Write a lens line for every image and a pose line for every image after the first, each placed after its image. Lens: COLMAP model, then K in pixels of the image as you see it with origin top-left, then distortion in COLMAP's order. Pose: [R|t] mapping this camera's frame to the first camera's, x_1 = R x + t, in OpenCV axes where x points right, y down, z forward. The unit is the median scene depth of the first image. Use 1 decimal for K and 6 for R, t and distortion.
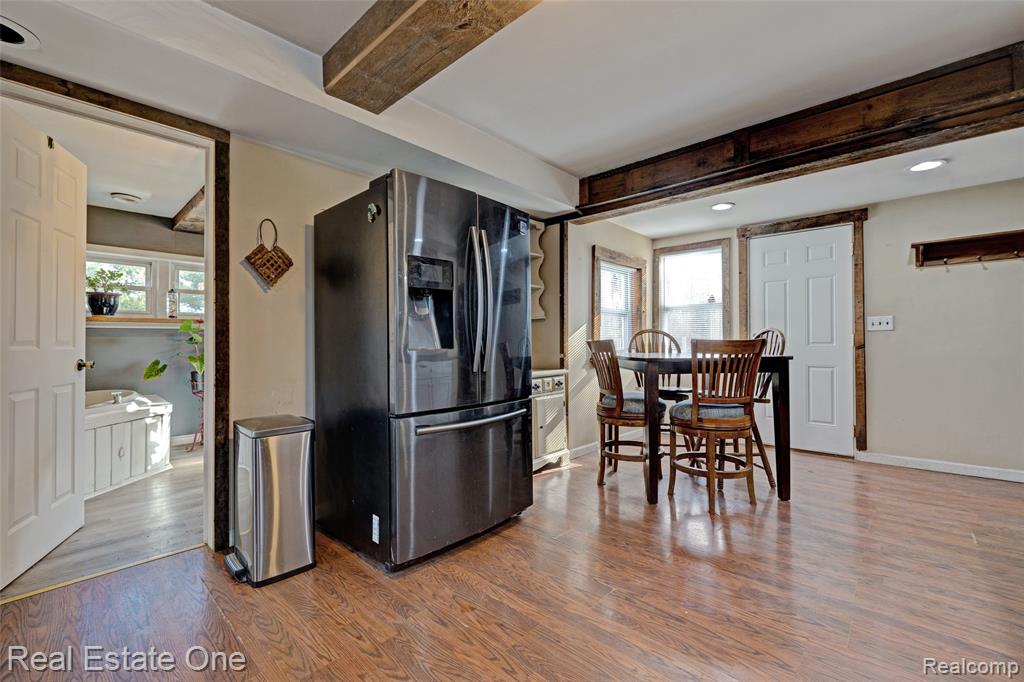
lens RADIAL K [[433.9, 0, 517.8], [0, 433.9, 337.6], [0, 0, 1]] dist [0.000744, 0.000321]
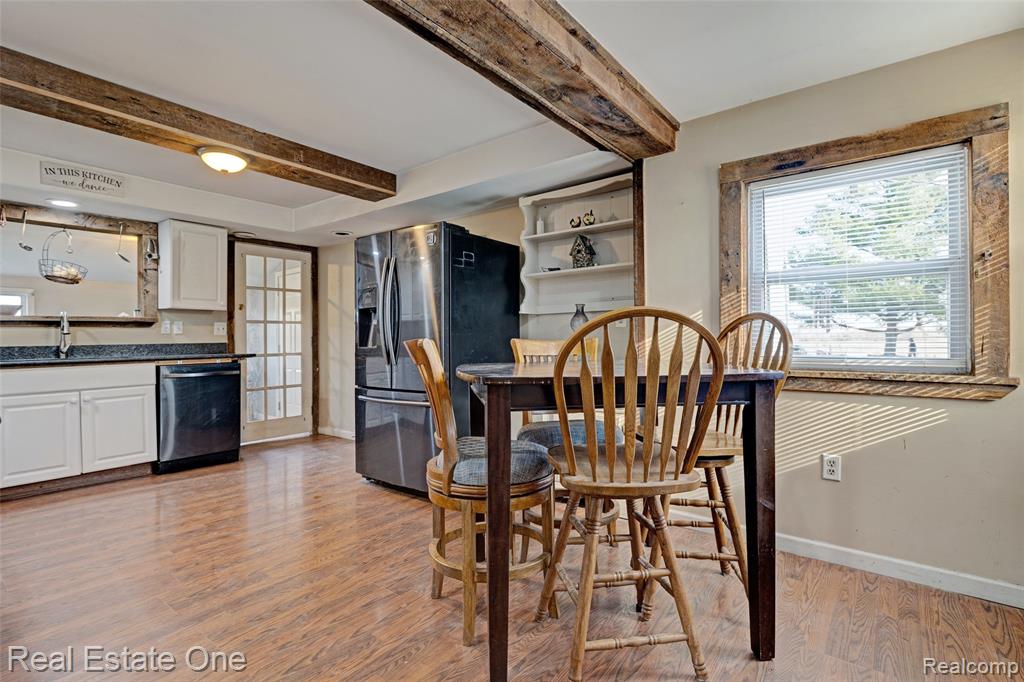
lens RADIAL K [[502.0, 0, 511.1], [0, 502.0, 337.8], [0, 0, 1]] dist [-0.004250, 0.000679]
pose [[0.066825, -0.000653, -0.997765, 0.895745], [0.020670, 0.999786, 0.000730, 0.001787], [0.997551, -0.020673, 0.066824, 0.767533]]
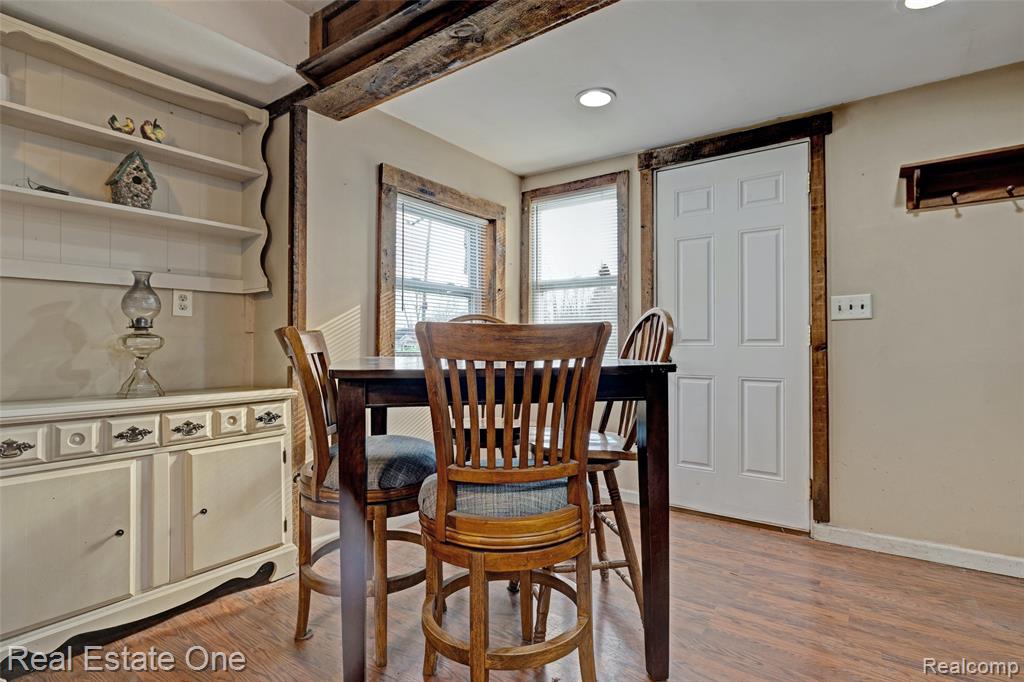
lens RADIAL K [[502.0, 0, 522.6], [0, 502.0, 337.3], [0, 0, 1]] dist [-0.004250, 0.000679]
pose [[0.993527, 0.005119, 0.113481, 0.319331], [-0.004832, 0.999984, -0.002805, 0.012533], [-0.113493, 0.002238, 0.993536, 0.380728]]
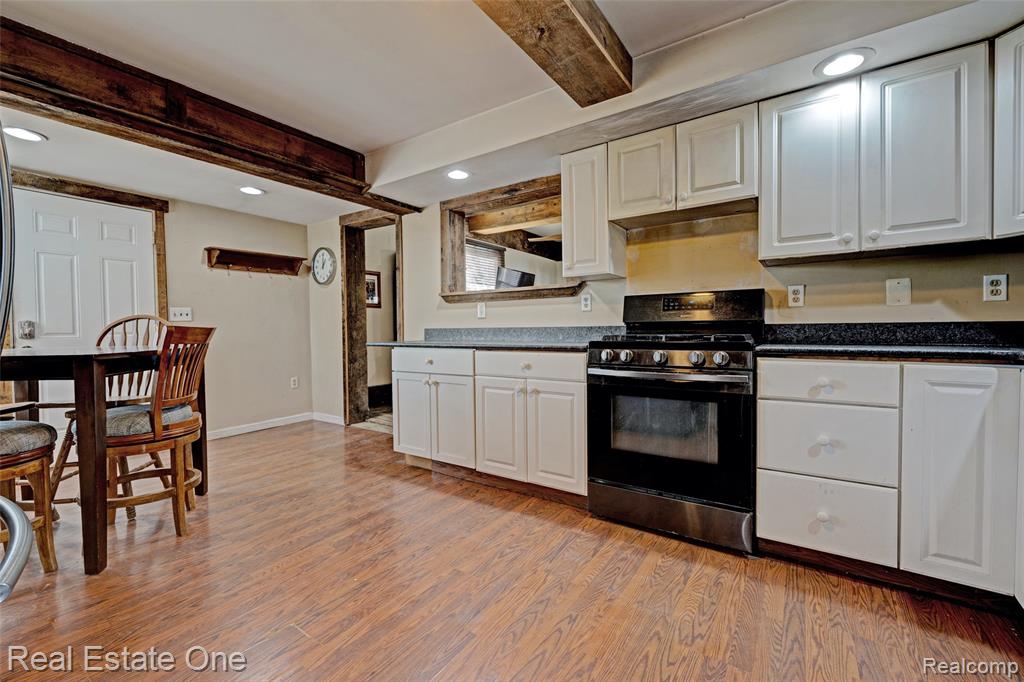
lens RADIAL K [[433.9, 0, 504.7], [0, 433.9, 338.3], [0, 0, 1]] dist [0.000744, 0.000321]
pose [[-0.129113, -0.015537, 0.991508, -0.327145], [0.000341, 0.999876, 0.015713, 0.009589], [-0.991630, 0.002367, -0.129092, 0.354612]]
